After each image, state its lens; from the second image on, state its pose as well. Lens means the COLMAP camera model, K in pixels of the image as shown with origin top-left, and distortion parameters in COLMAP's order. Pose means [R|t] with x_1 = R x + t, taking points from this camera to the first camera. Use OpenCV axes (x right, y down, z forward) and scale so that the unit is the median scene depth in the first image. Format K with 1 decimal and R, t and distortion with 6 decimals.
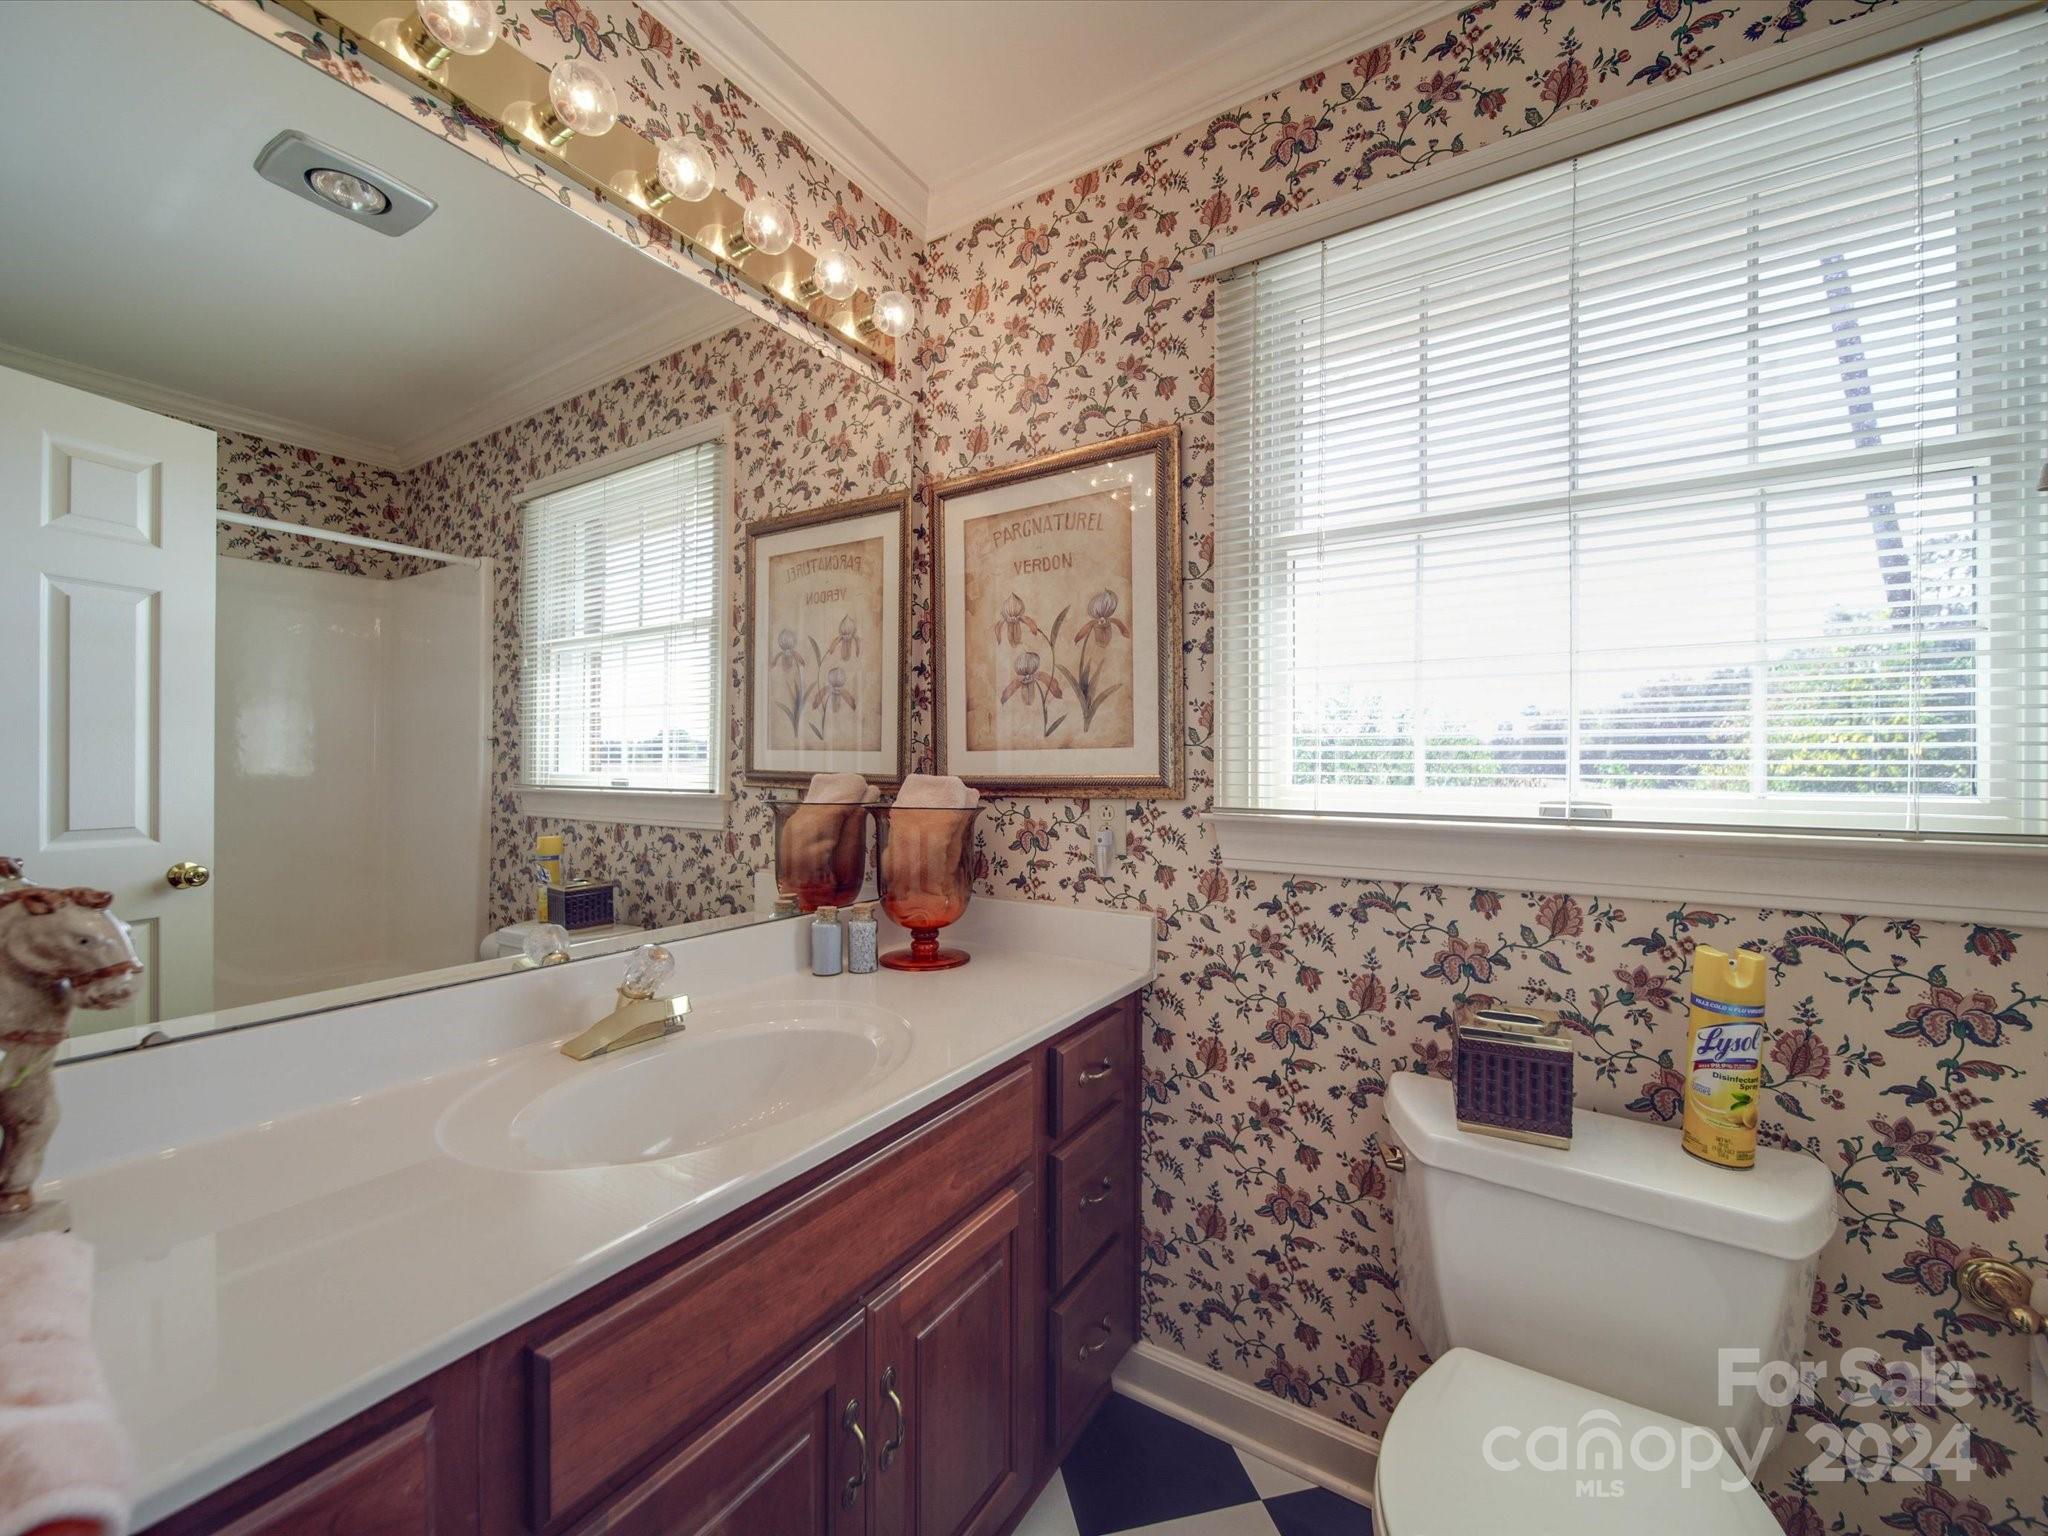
lens RADIAL K [[813.4, 0, 1035.6], [0, 813.4, 769.5], [0, 0, 1]] dist [0.003162, -0.002400]
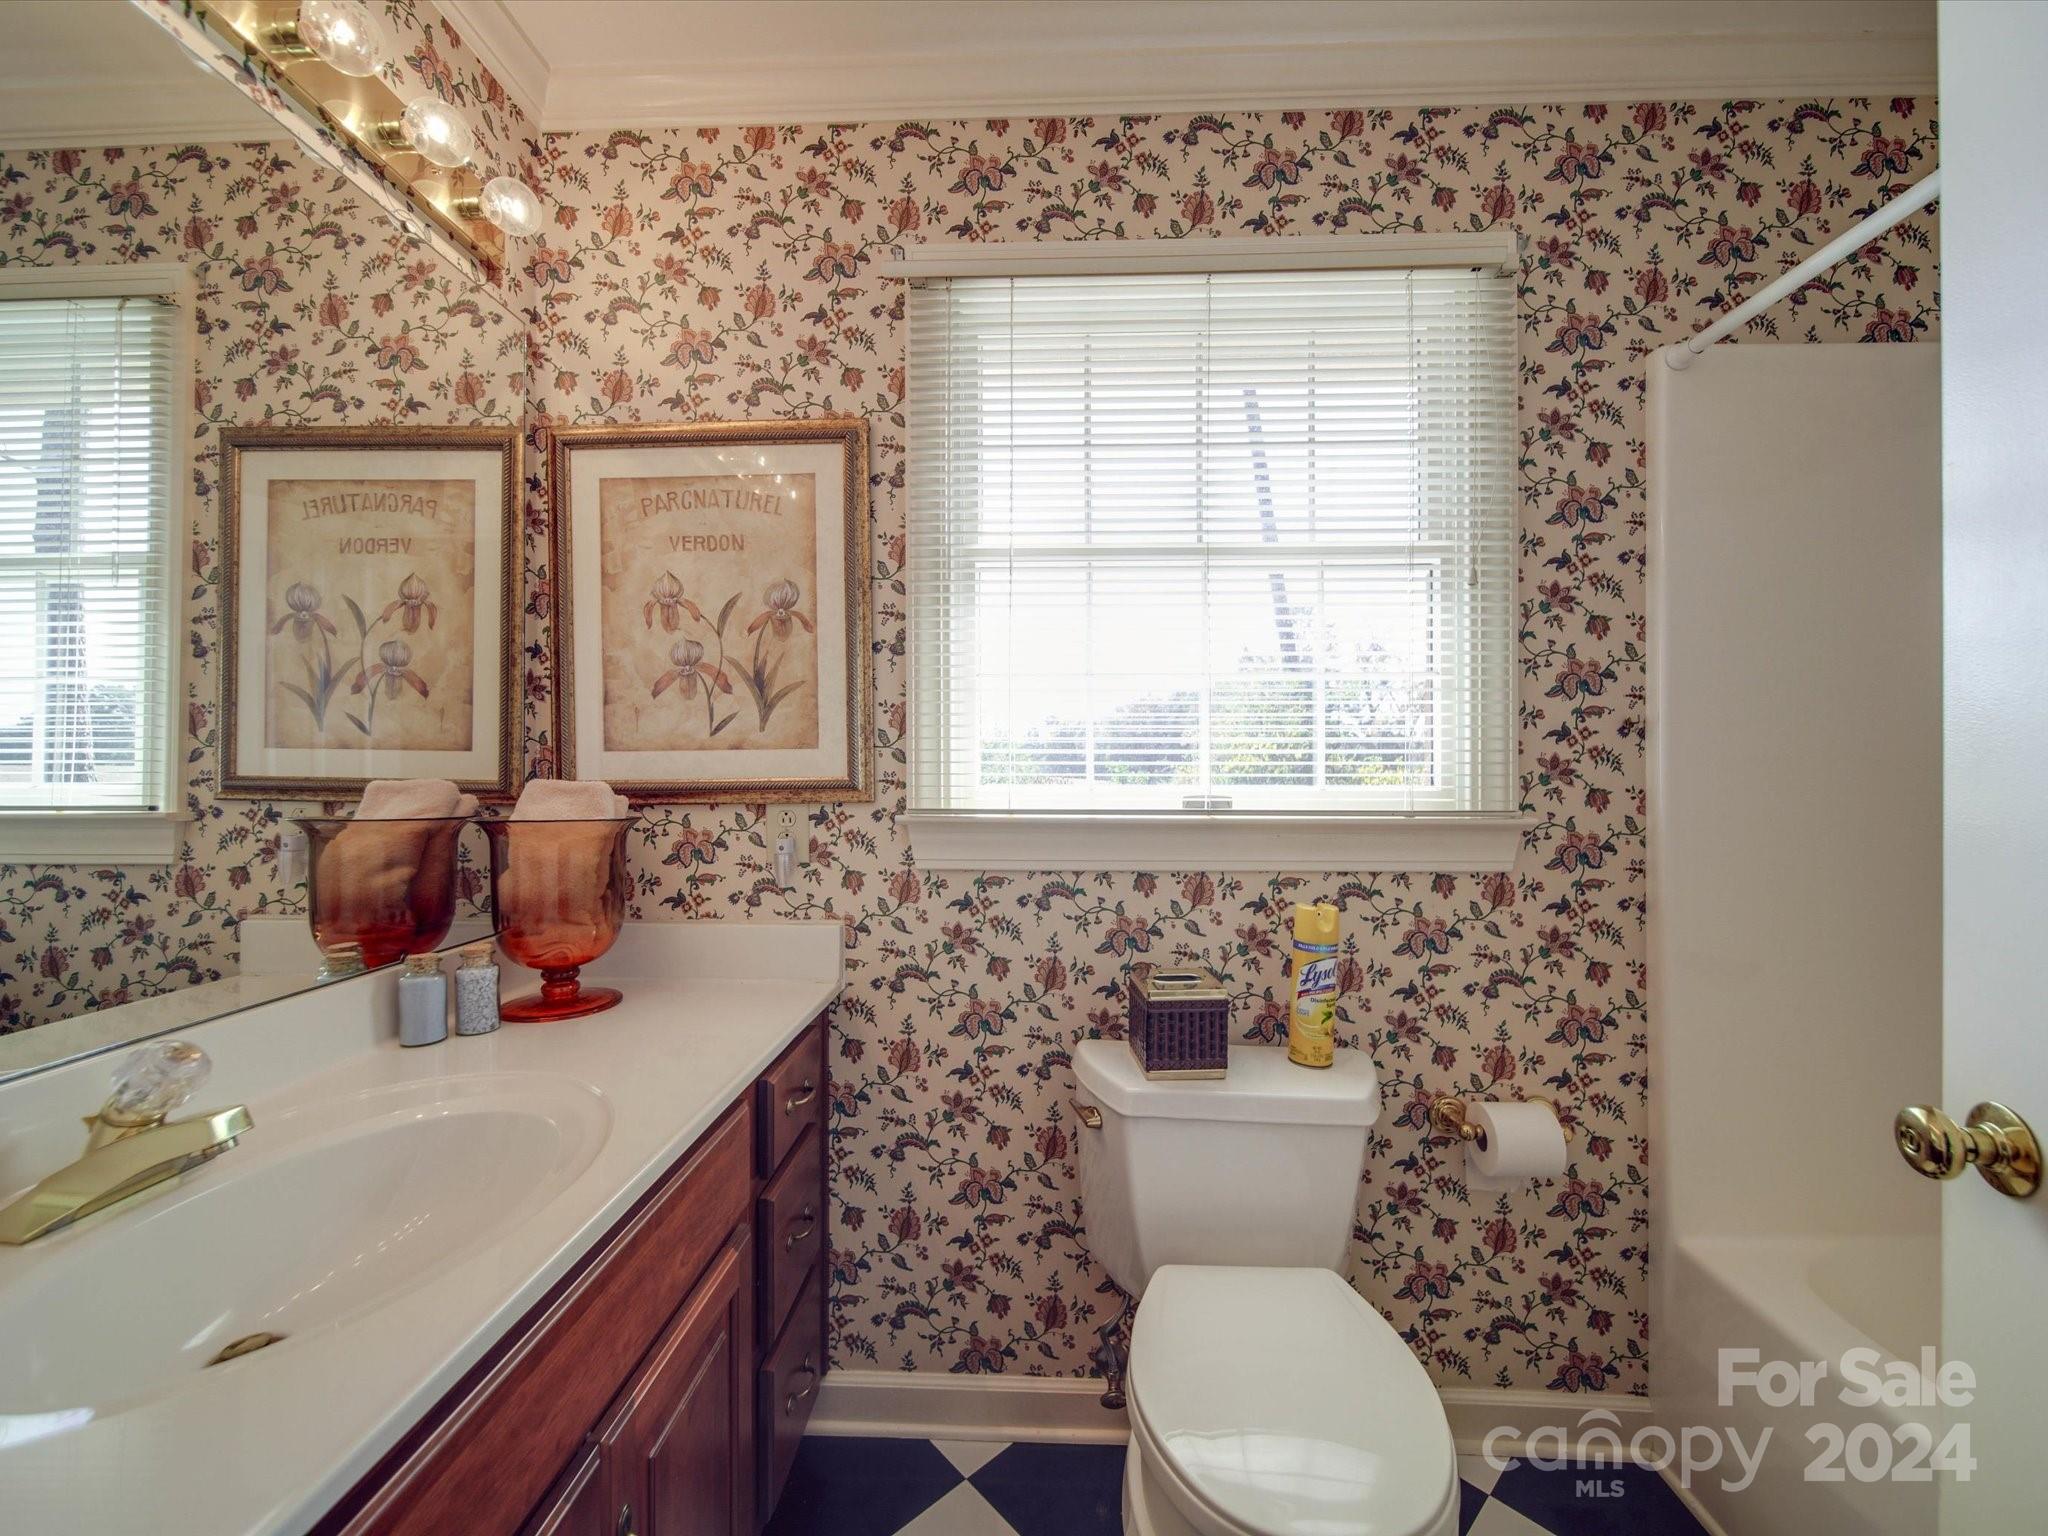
lens RADIAL K [[813.4, 0, 1032.8], [0, 813.4, 768.7], [0, 0, 1]] dist [0.003162, -0.002400]
pose [[0.865240, -0.004479, 0.501338, -0.143079], [0.006252, 0.999979, -0.001857, -0.000467], [-0.501319, 0.004741, 0.865250, 0.053524]]
